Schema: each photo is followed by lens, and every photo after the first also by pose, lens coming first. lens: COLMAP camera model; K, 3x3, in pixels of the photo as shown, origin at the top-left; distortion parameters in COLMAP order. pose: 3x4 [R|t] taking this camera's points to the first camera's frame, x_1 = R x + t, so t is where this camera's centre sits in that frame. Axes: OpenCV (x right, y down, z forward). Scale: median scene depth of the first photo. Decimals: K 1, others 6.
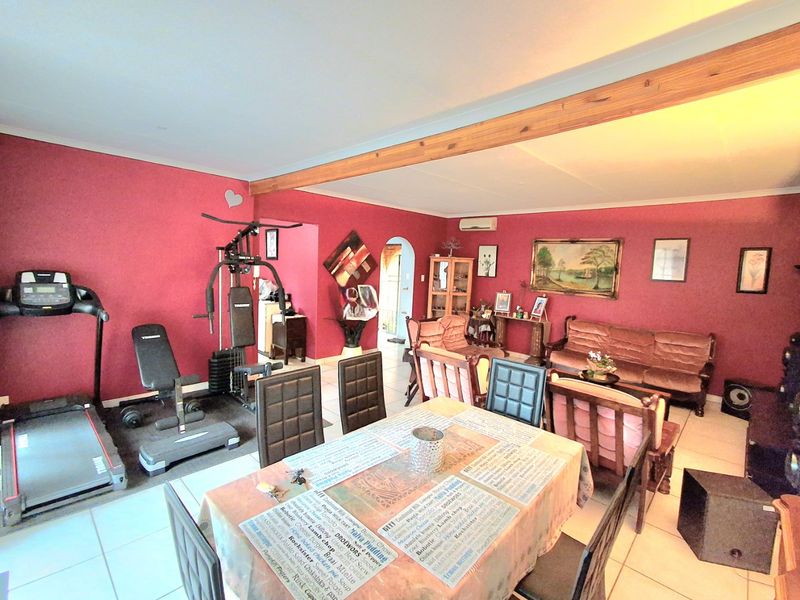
lens RADIAL K [[365.1, 0, 402.7], [0, 365.1, 297.1], [0, 0, 1]] dist [0.006519, -0.006345]
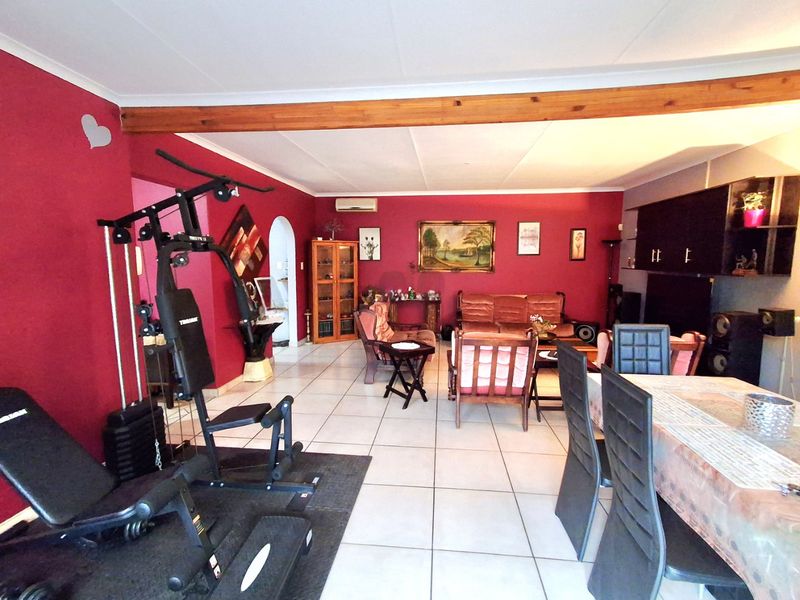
lens RADIAL K [[365.1, 0, 402.4], [0, 365.1, 296.3], [0, 0, 1]] dist [0.006519, -0.006345]
pose [[0.789305, -0.107639, 0.604492, -0.345985], [0.090031, 0.994162, 0.059468, -0.013378], [-0.607364, 0.007485, 0.794388, 0.219908]]
